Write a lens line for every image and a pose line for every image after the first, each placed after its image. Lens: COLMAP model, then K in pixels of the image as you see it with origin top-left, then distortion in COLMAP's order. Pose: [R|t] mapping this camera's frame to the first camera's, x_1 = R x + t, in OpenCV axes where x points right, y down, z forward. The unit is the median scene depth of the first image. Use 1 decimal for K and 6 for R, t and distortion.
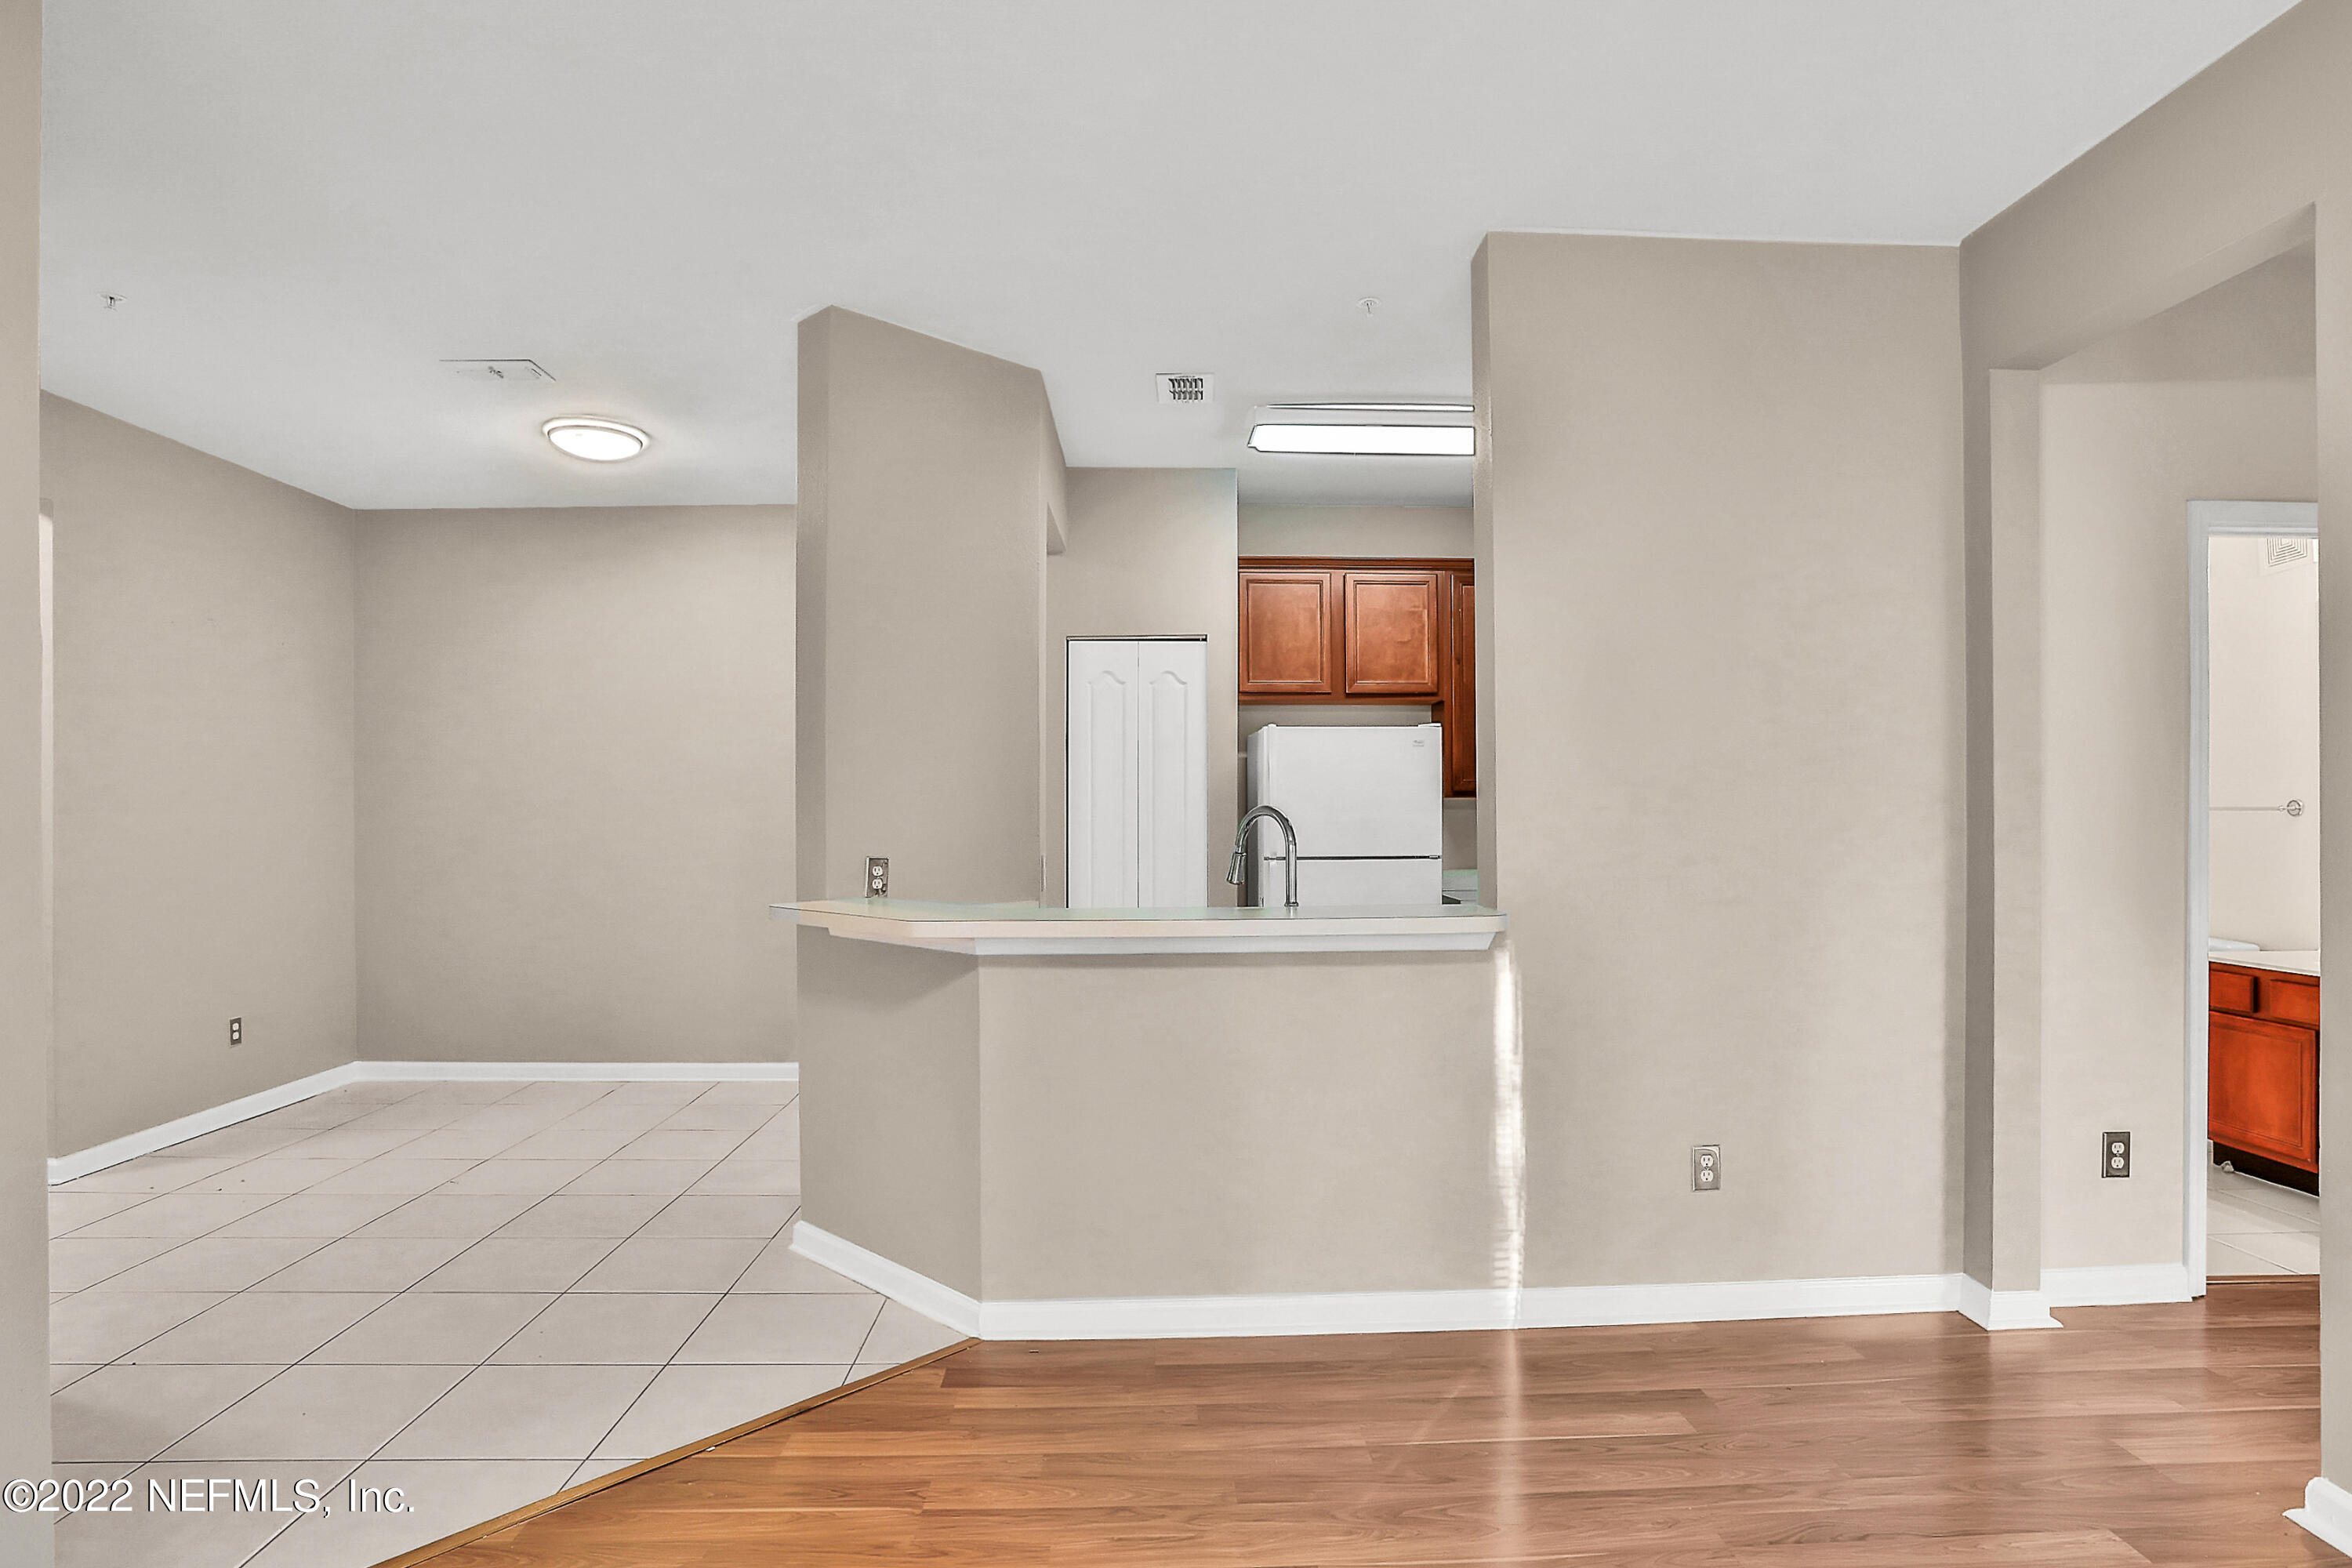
lens RADIAL K [[1267.8, 0, 1142.4], [0, 1267.8, 809.5], [0, 0, 1]] dist [-0.042103, 0.000143]
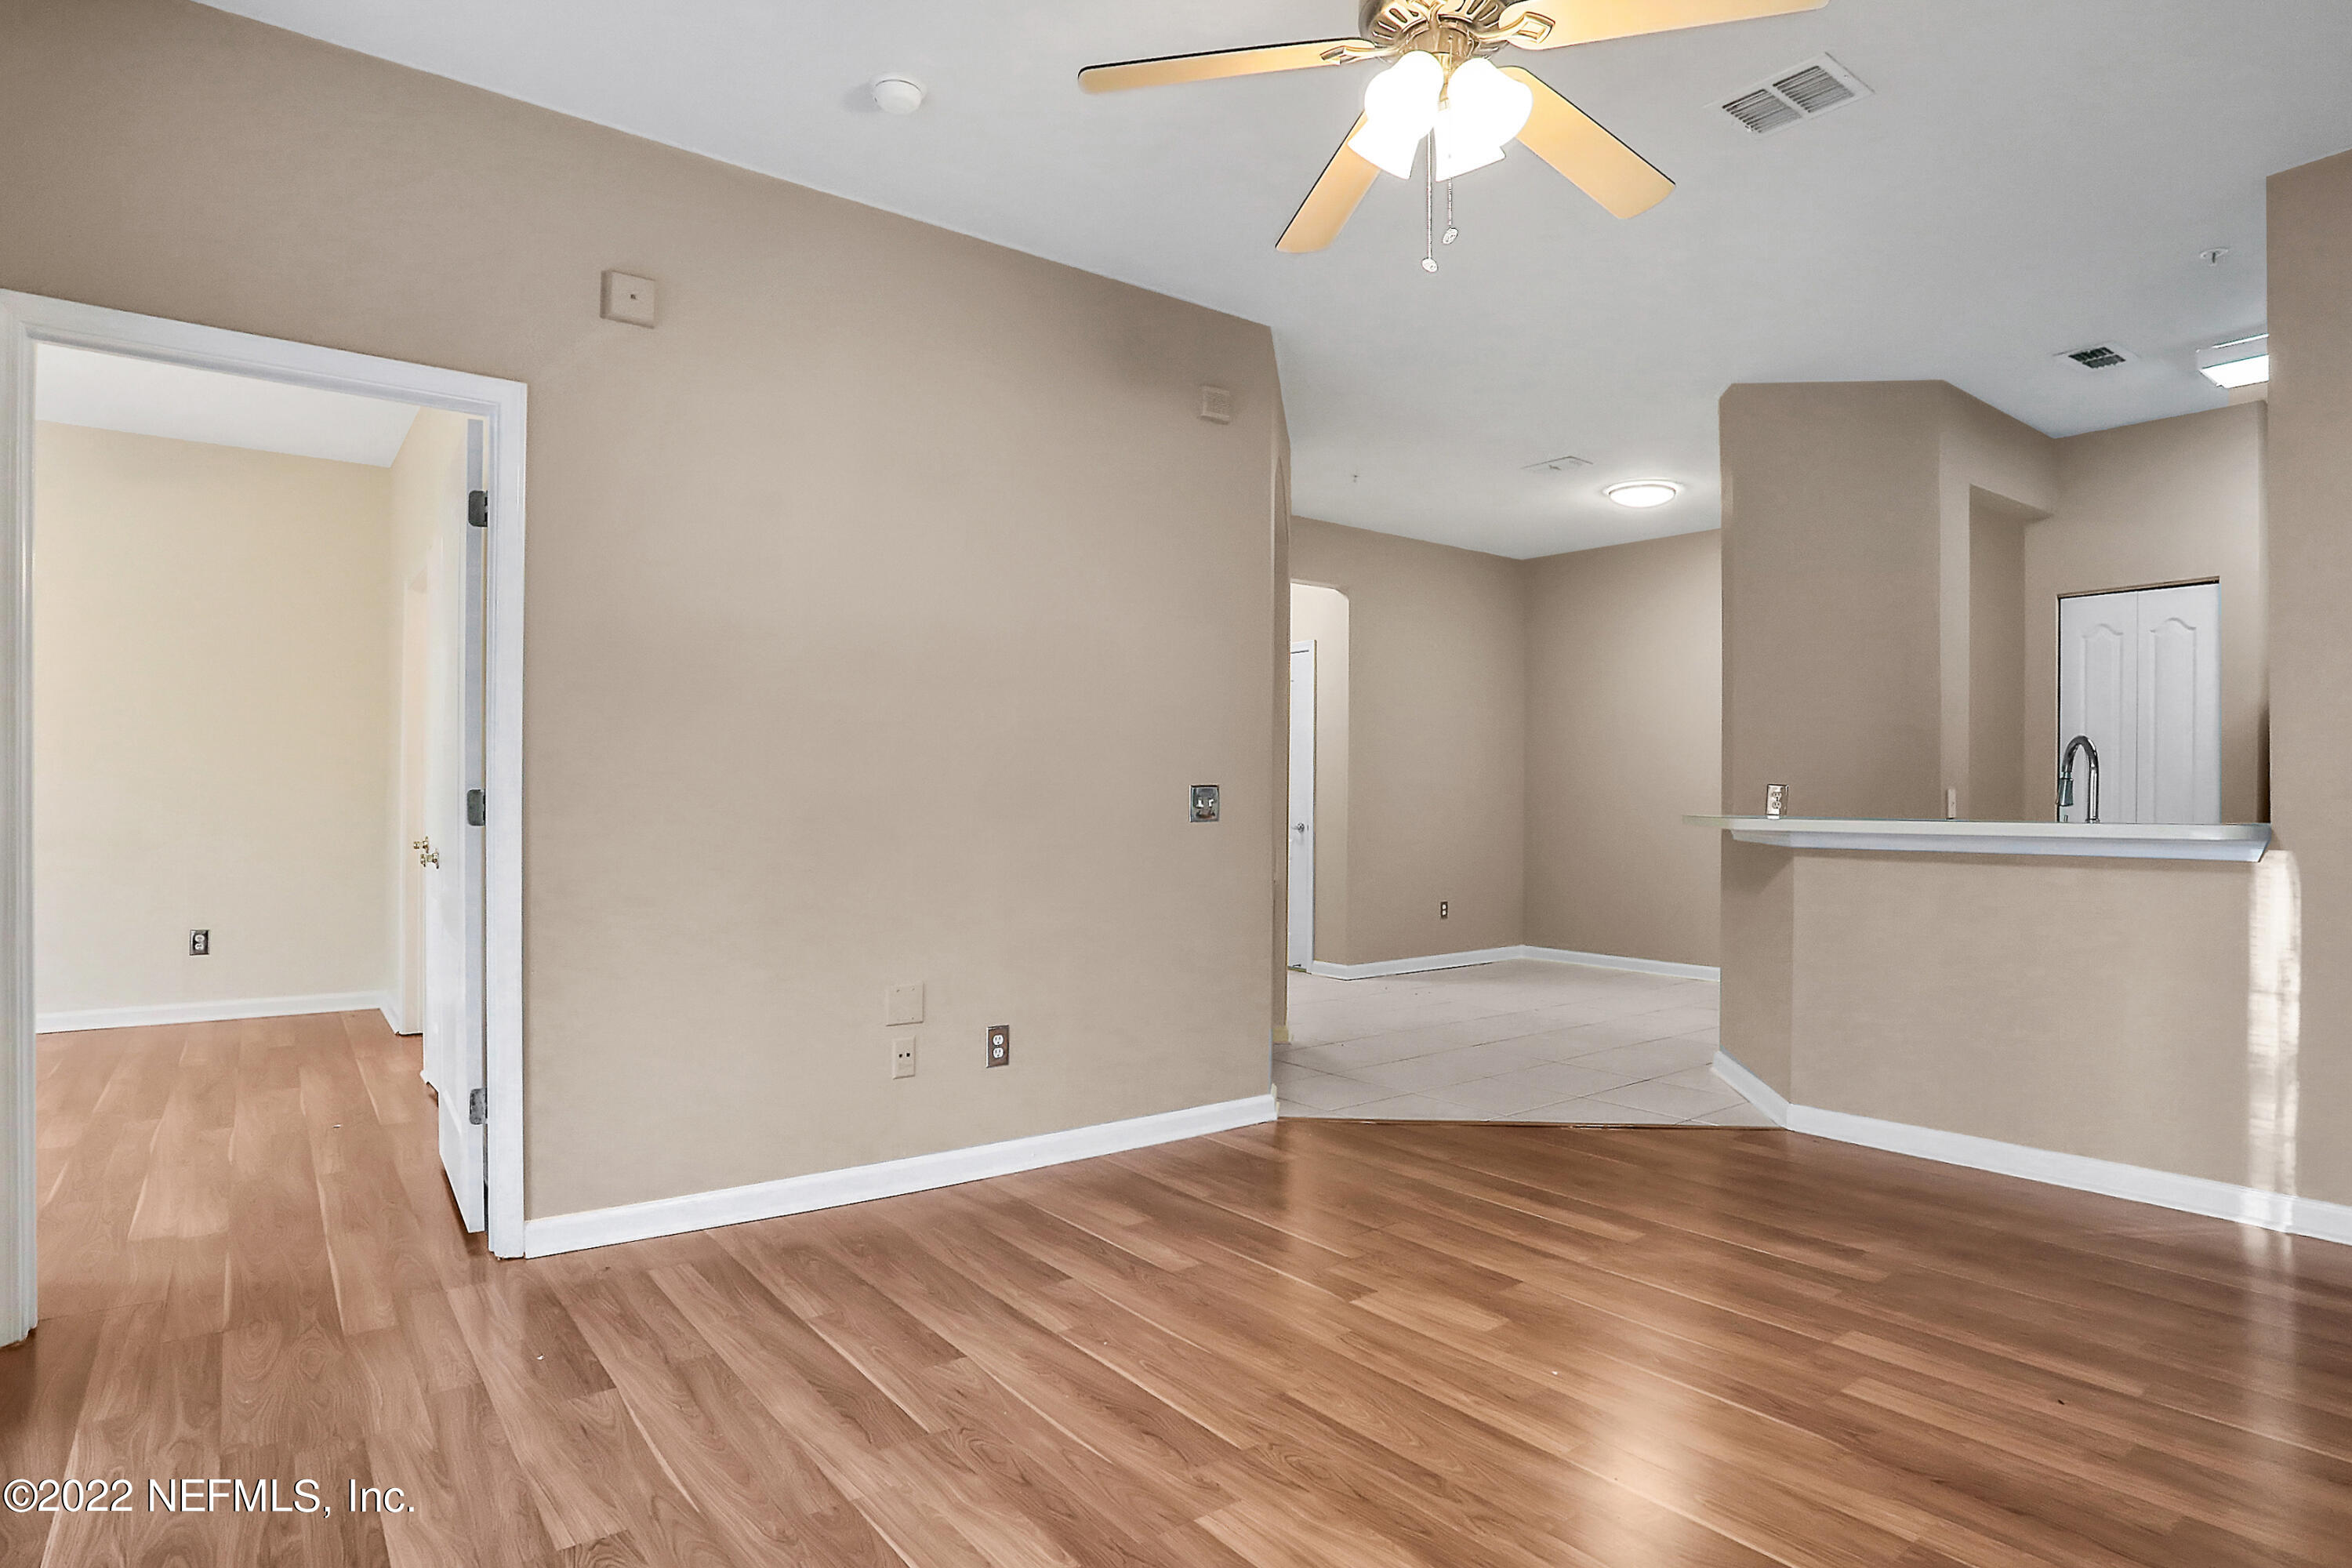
lens RADIAL K [[1259.2, 0, 1179.3], [0, 1259.2, 792.8], [0, 0, 1]] dist [-0.061271, 0.017504]
pose [[0.591504, 0.005877, -0.806281, 0.489335], [-0.013459, 0.999906, -0.002585, 0.060189], [0.806190, 0.012381, 0.591528, -0.285057]]
